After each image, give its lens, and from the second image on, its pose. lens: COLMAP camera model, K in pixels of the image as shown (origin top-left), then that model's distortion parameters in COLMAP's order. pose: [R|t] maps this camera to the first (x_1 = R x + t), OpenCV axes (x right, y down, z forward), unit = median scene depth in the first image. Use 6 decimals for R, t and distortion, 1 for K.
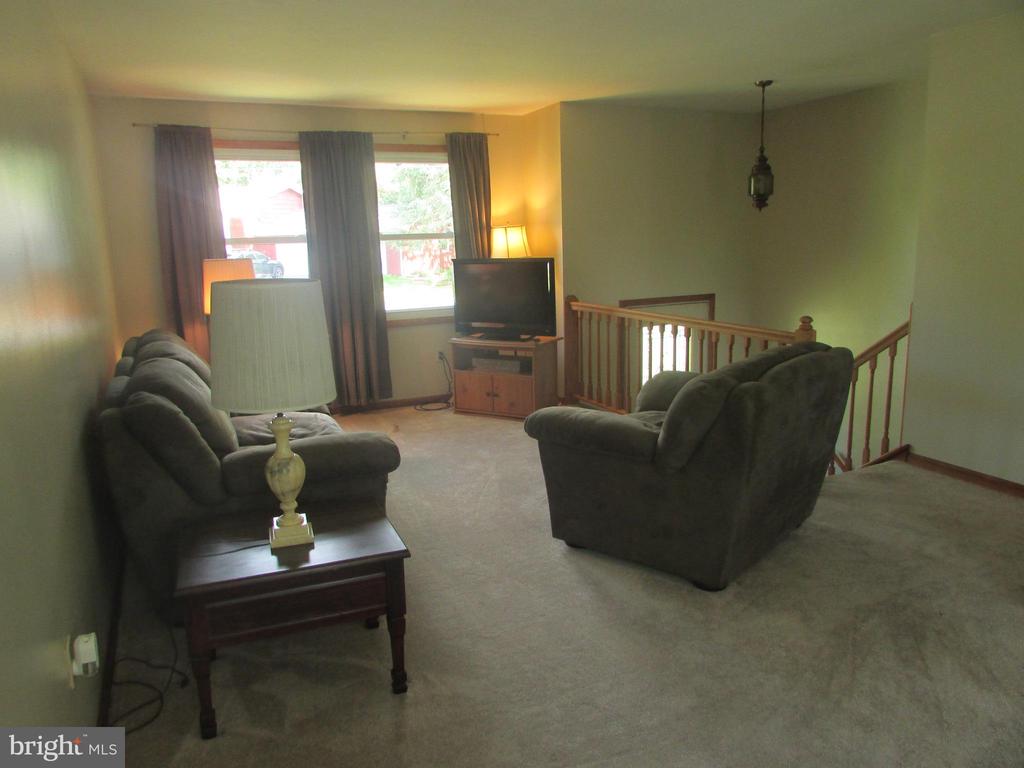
lens RADIAL K [[739.0, 0, 511.2], [0, 739.0, 381.3], [0, 0, 1]] dist [-0.020715, 0.005810]
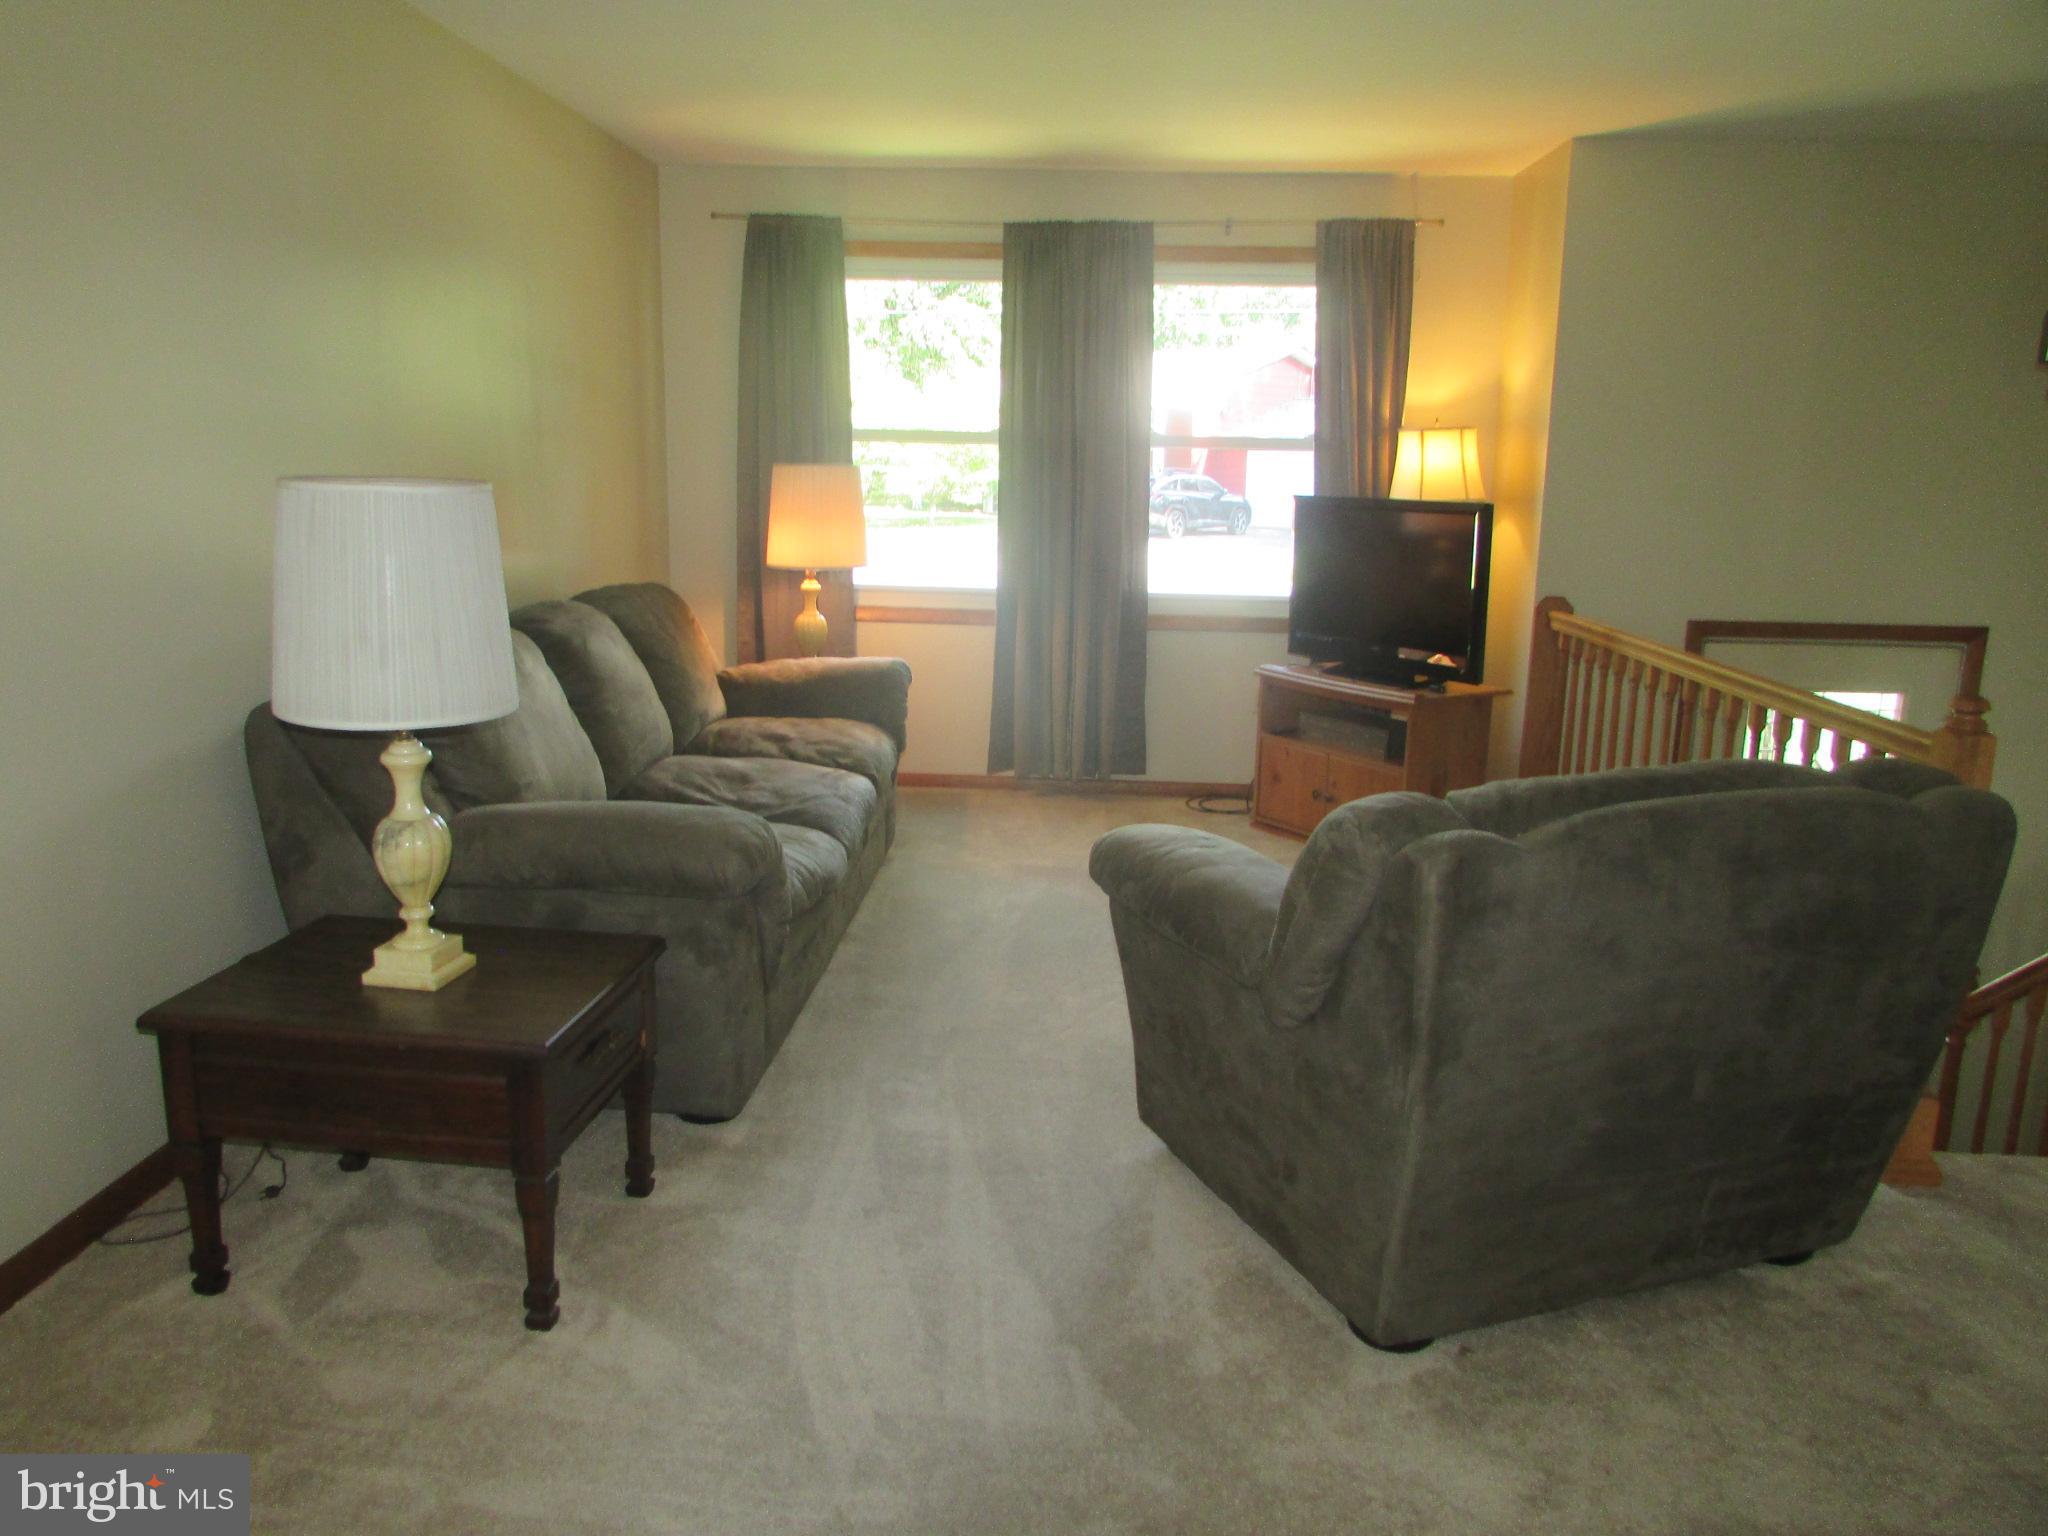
lens RADIAL K [[1478.0, 0, 1030.4], [0, 1478.0, 770.9], [0, 0, 1]] dist [-0.020715, 0.005810]
pose [[0.876606, 0.141708, -0.459871, 0.233631], [-0.134828, 0.989707, 0.047967, -0.017703], [0.461935, 0.019955, 0.886689, 0.114564]]
